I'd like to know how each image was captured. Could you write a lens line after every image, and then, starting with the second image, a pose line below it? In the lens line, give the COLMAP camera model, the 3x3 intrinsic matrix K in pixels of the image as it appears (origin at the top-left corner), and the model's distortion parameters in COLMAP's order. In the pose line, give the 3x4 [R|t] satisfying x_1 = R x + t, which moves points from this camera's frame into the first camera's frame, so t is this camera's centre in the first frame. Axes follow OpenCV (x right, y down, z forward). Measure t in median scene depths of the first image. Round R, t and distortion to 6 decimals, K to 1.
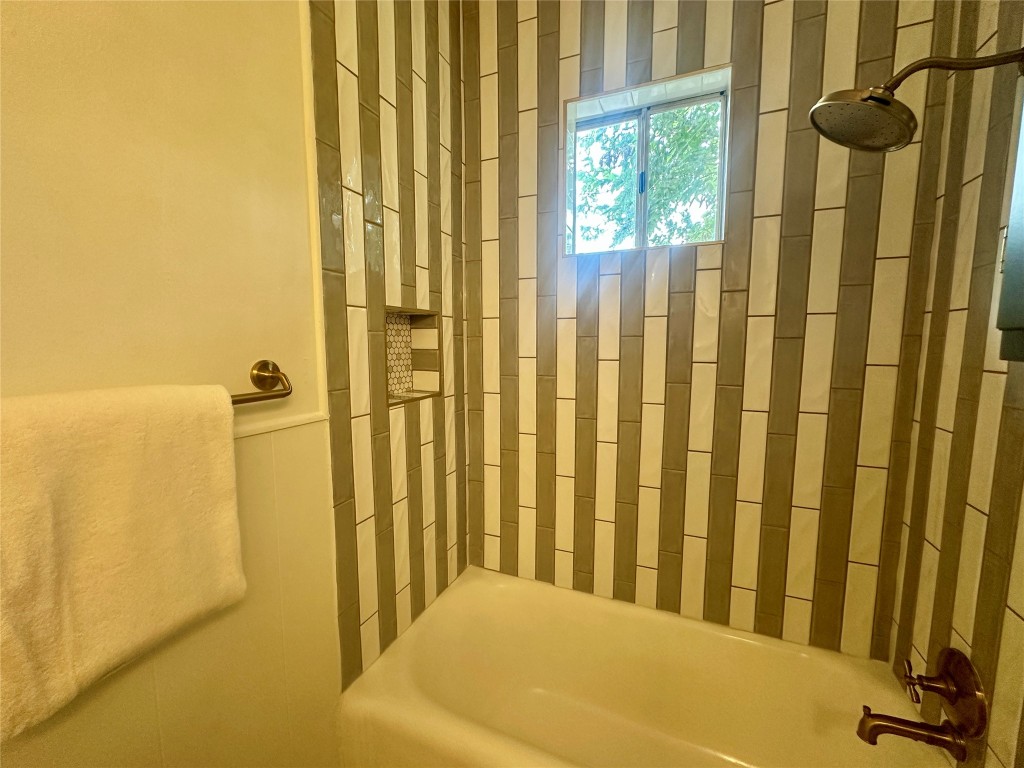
lens RADIAL K [[410.4, 0, 512.0], [0, 410.4, 384.0], [0, 0, 1]] dist [-0.002421, 0.000358]
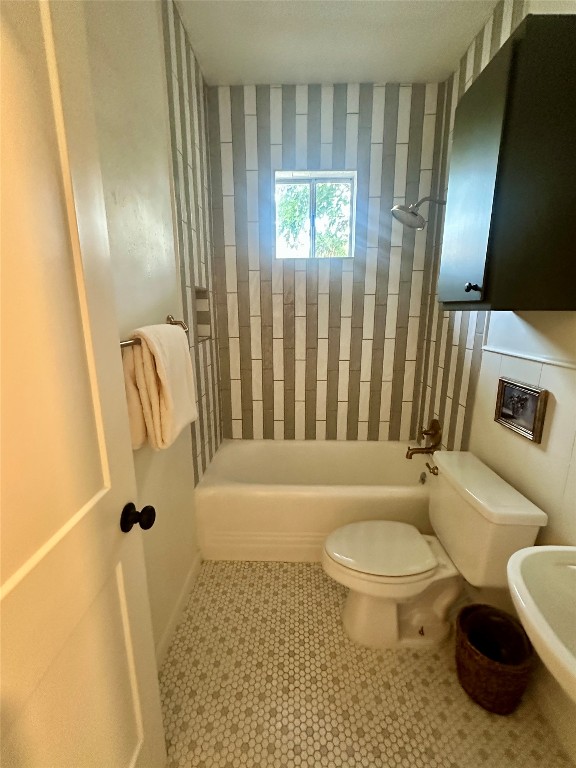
lens RADIAL K [[311.4, 0, 296.1], [0, 311.4, 376.1], [0, 0, 1]] dist [-0.001105, 0.000402]
pose [[0.929392, -0.078252, 0.360705, -0.333690], [0.038497, 0.992489, 0.116123, 0.047489], [-0.367082, -0.094037, 0.925423, -0.367927]]
